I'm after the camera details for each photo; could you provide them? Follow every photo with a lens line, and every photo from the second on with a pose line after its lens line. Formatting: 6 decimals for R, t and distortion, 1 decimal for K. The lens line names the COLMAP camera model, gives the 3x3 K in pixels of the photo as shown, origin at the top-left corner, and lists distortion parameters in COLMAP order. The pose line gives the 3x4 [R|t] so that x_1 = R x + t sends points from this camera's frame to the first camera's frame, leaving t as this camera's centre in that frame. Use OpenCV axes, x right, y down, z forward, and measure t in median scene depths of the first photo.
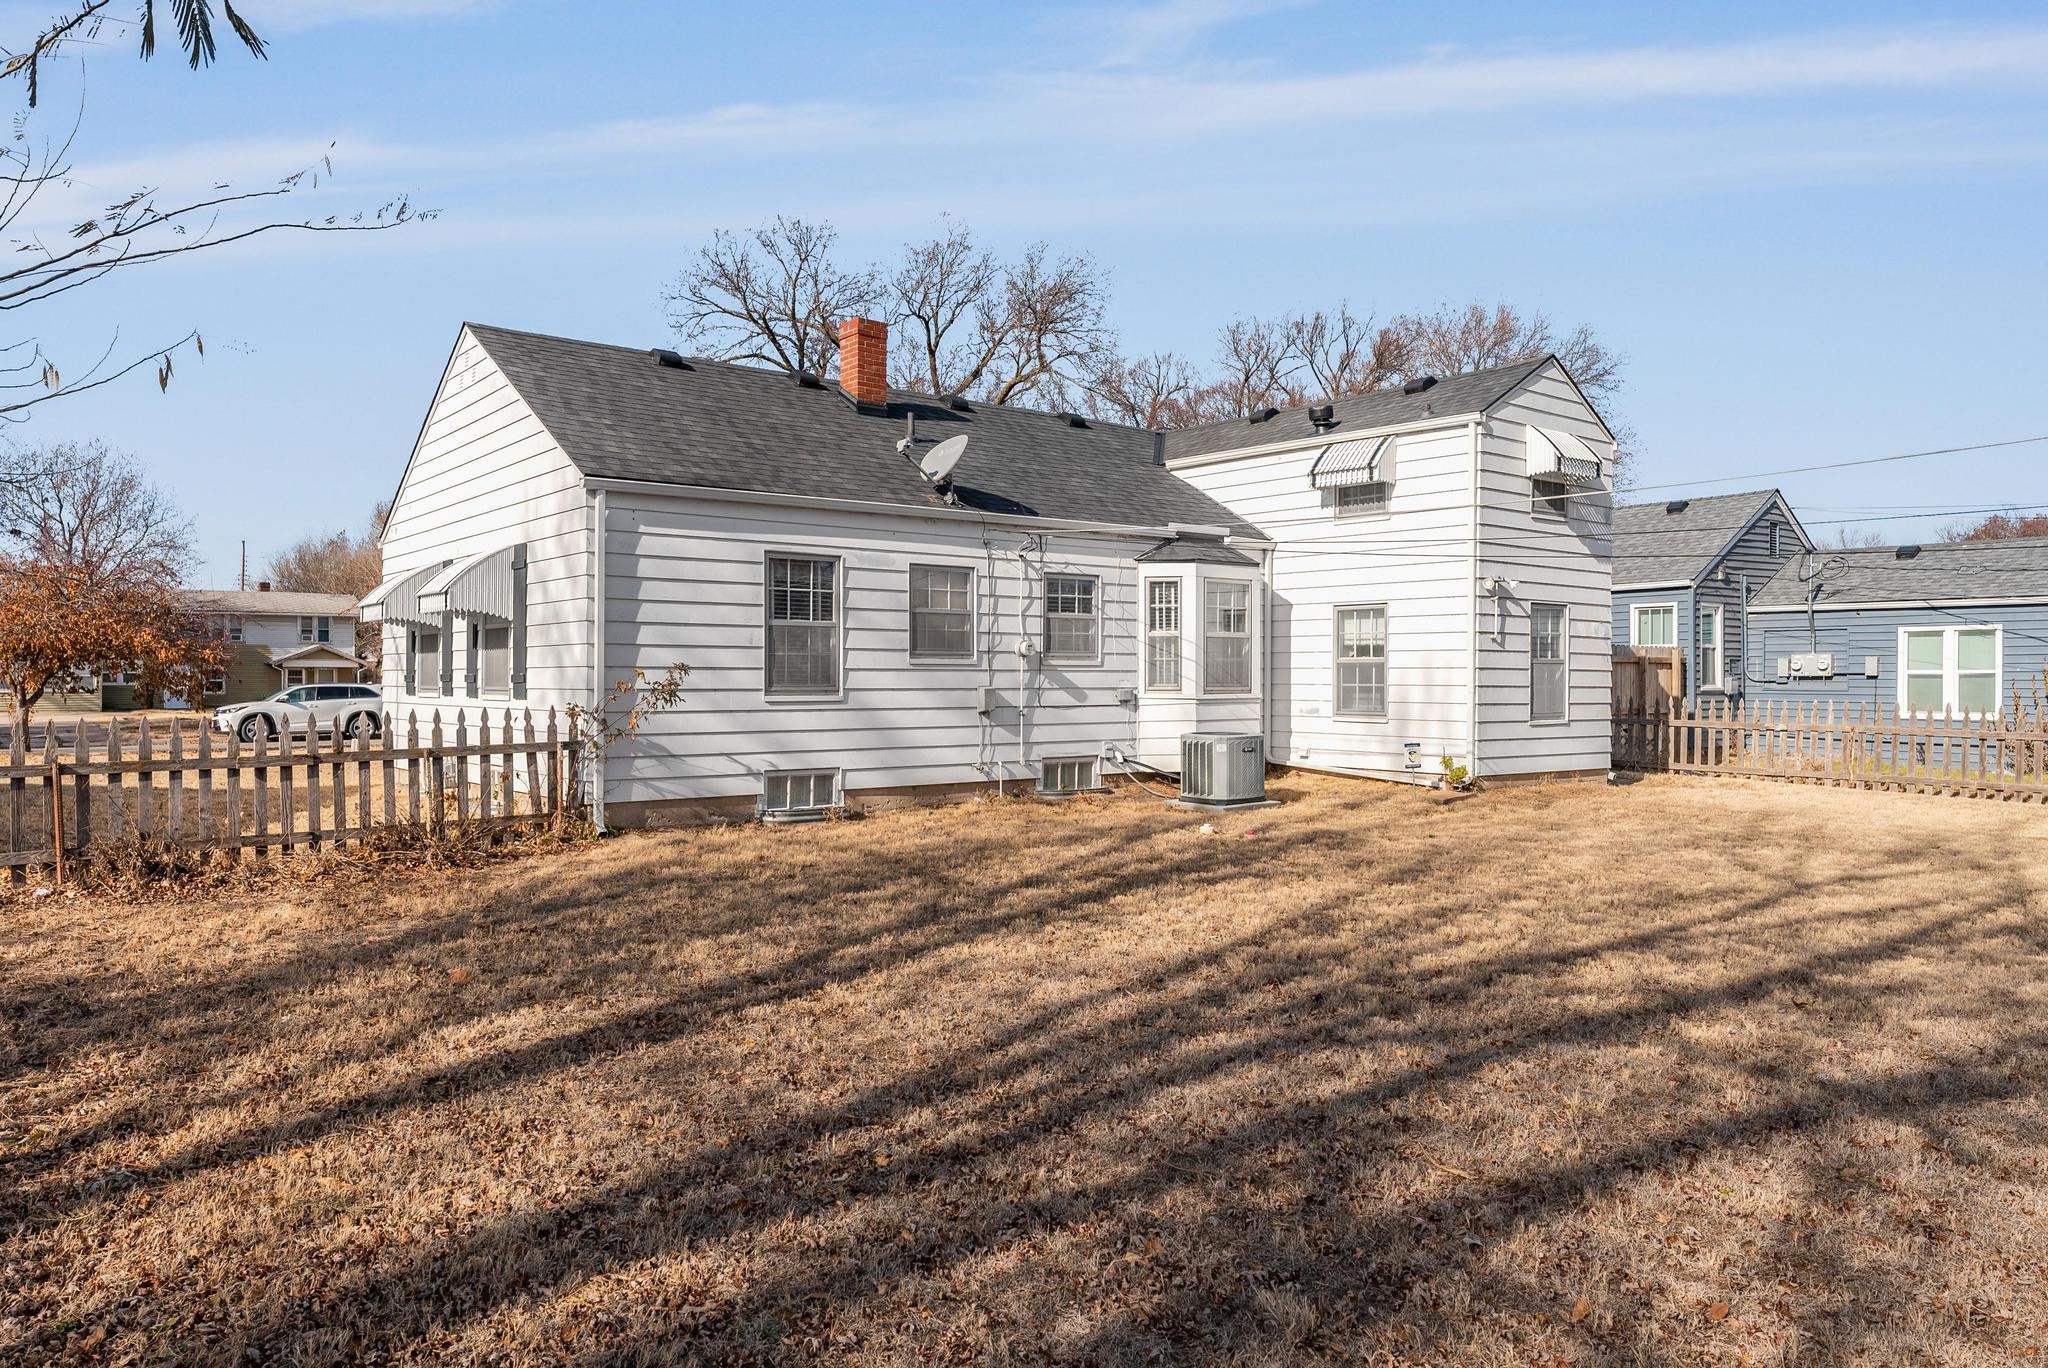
lens RADIAL K [[1373.1, 0, 1020.4], [0, 1373.1, 677.8], [0, 0, 1]] dist [0.004951, -0.003233]
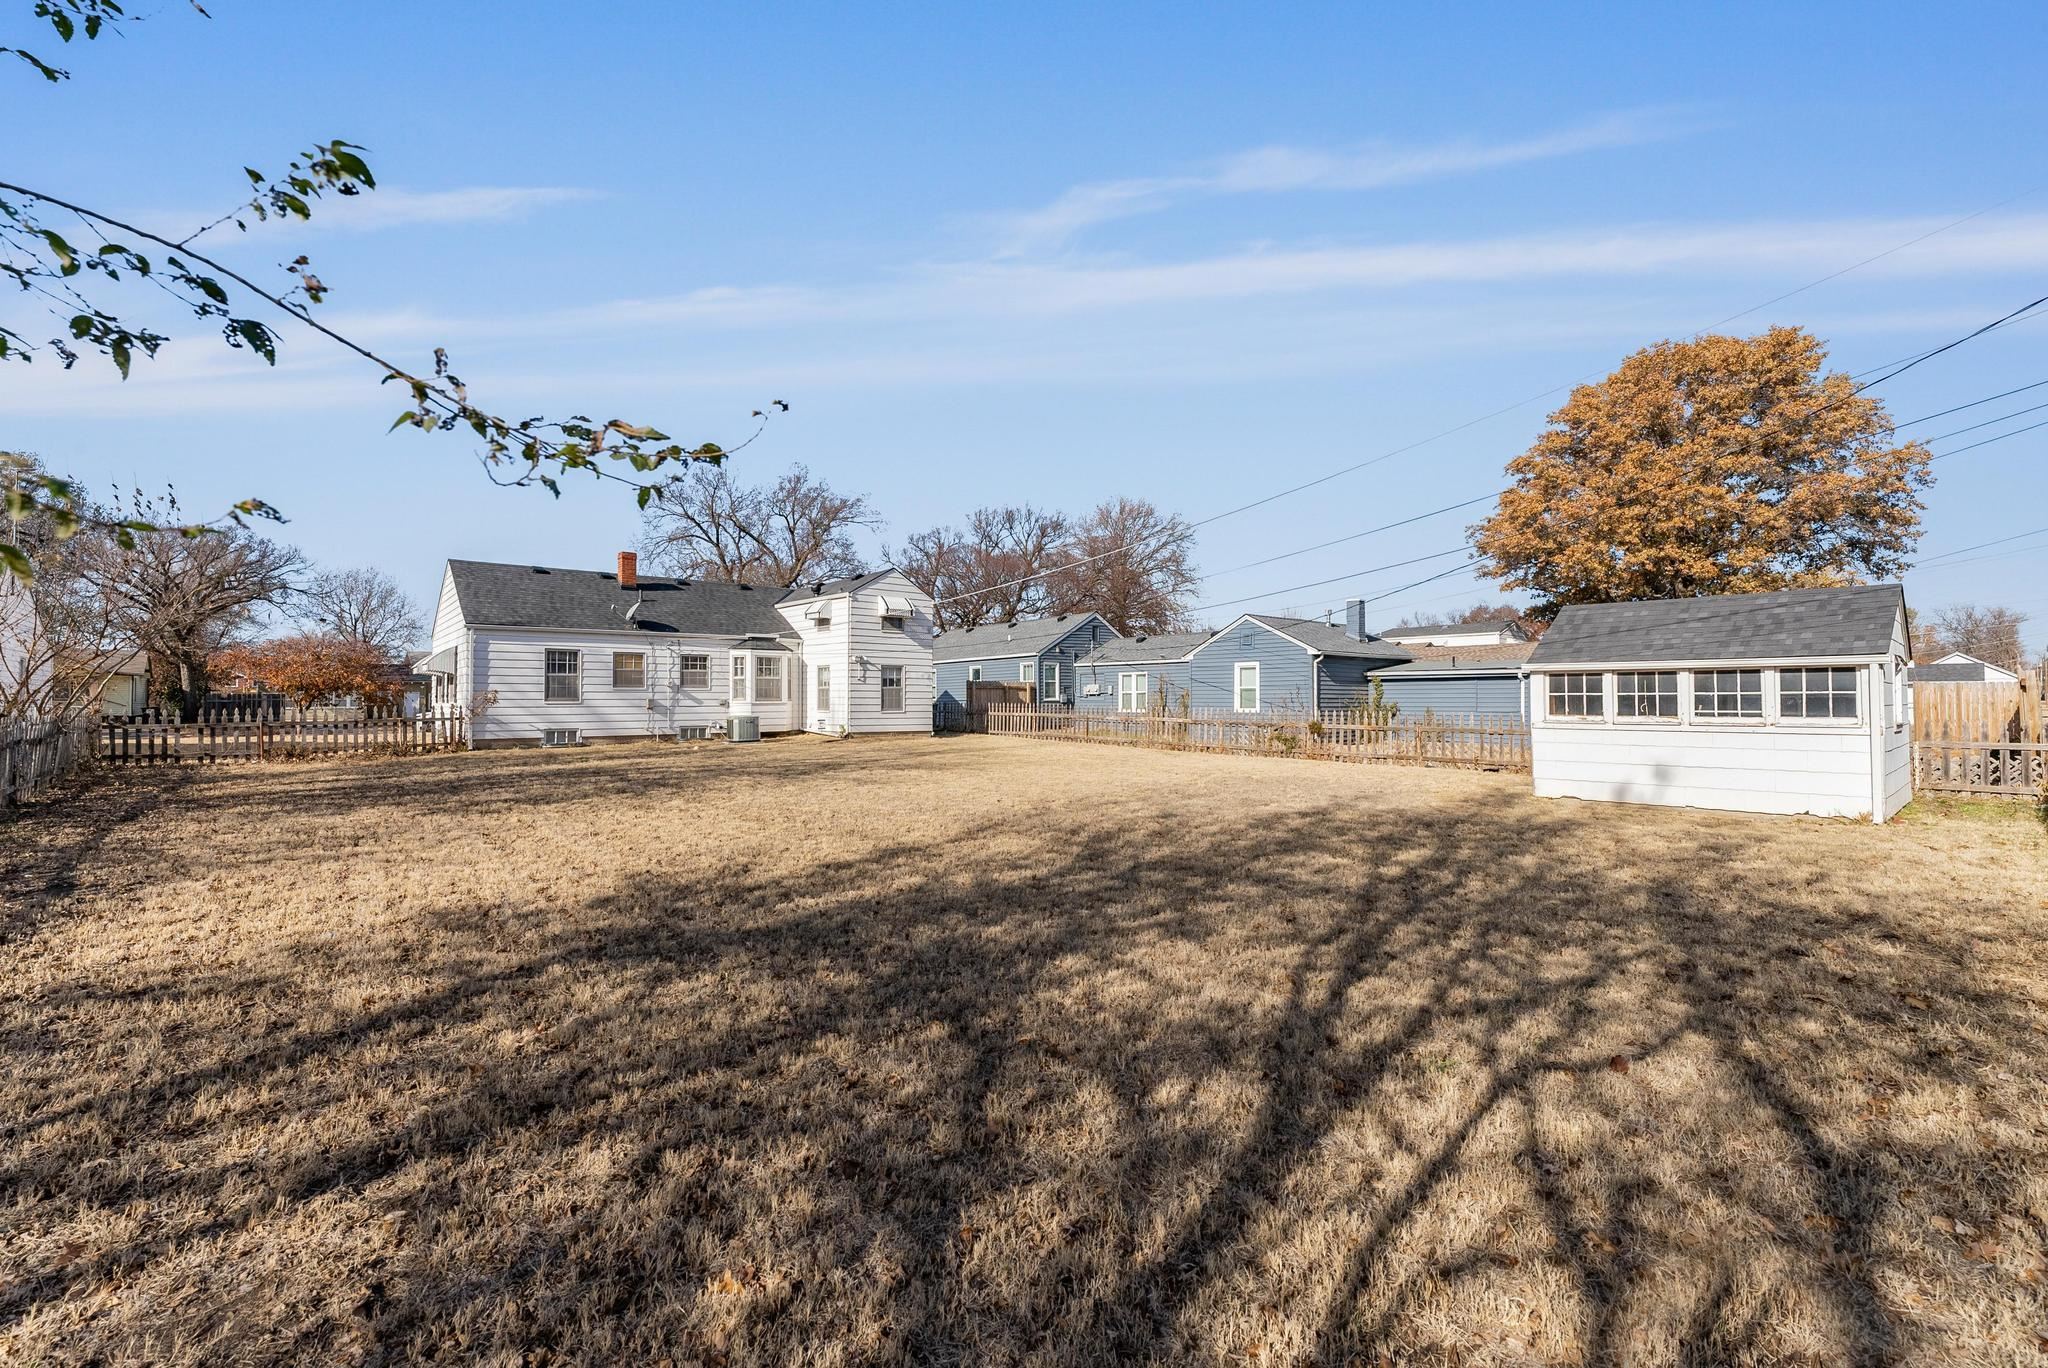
lens RADIAL K [[870.3, 0, 1028.8], [0, 870.3, 684.3], [0, 0, 1]] dist [-0.002099, -0.000193]
pose [[0.999456, -0.003774, 0.032763, 0.619380], [0.004400, 0.999809, -0.019050, 0.013983], [-0.032685, 0.019184, 0.999282, -0.654416]]
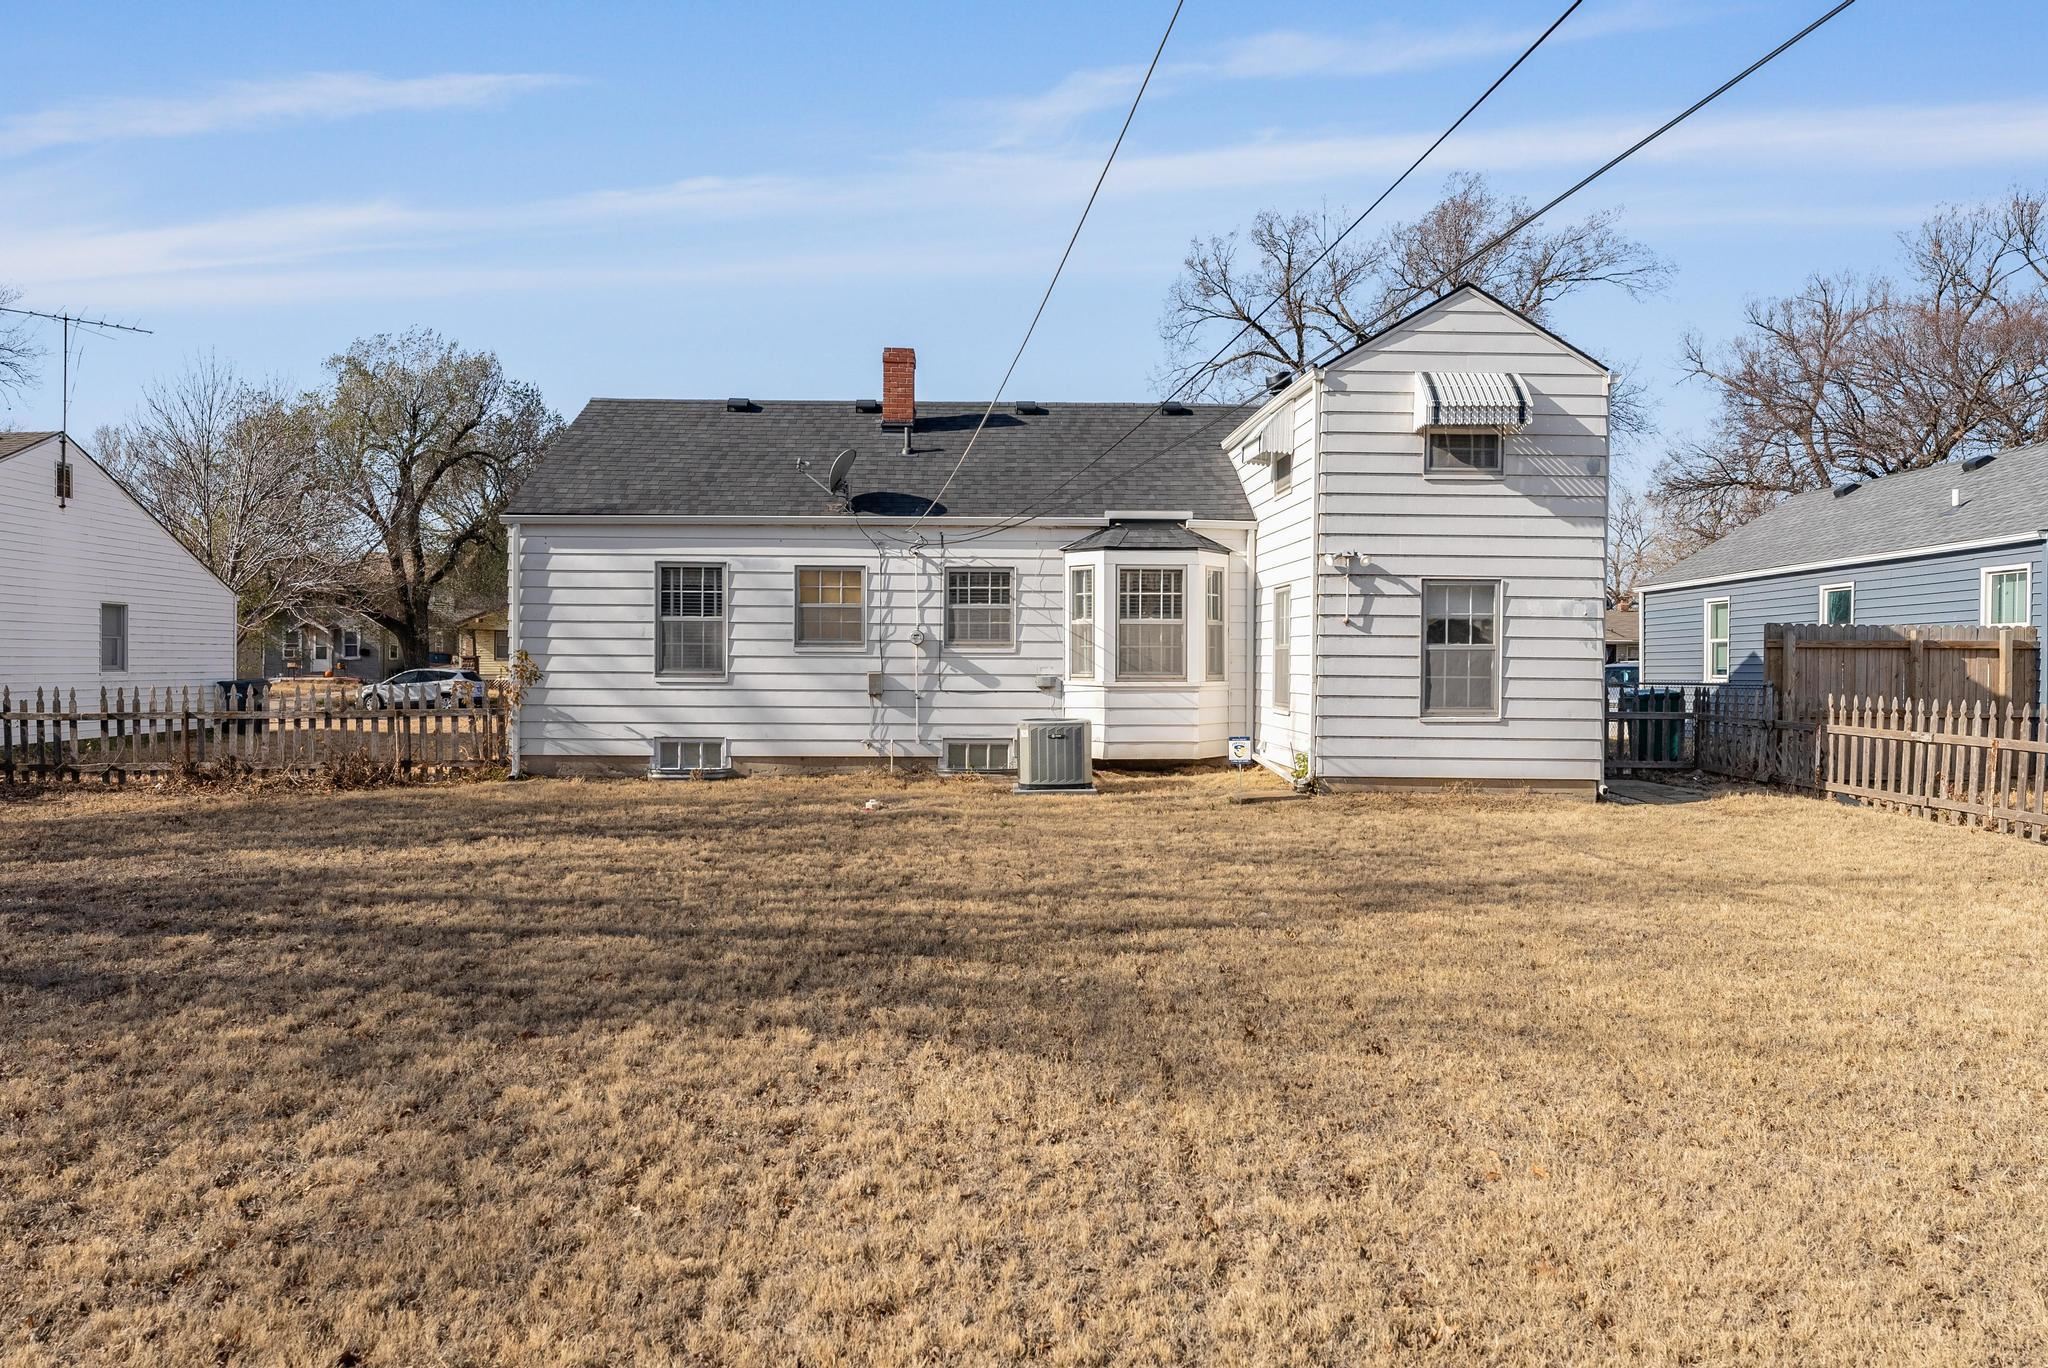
lens RADIAL K [[1373.1, 0, 1014.0], [0, 1373.1, 672.7], [0, 0, 1]] dist [0.004951, -0.003233]
pose [[0.796332, 0.007115, -0.604818, 0.717853], [-0.004964, 0.999974, 0.005227, 0.000559], [0.604840, -0.001160, 0.796346, 0.171550]]
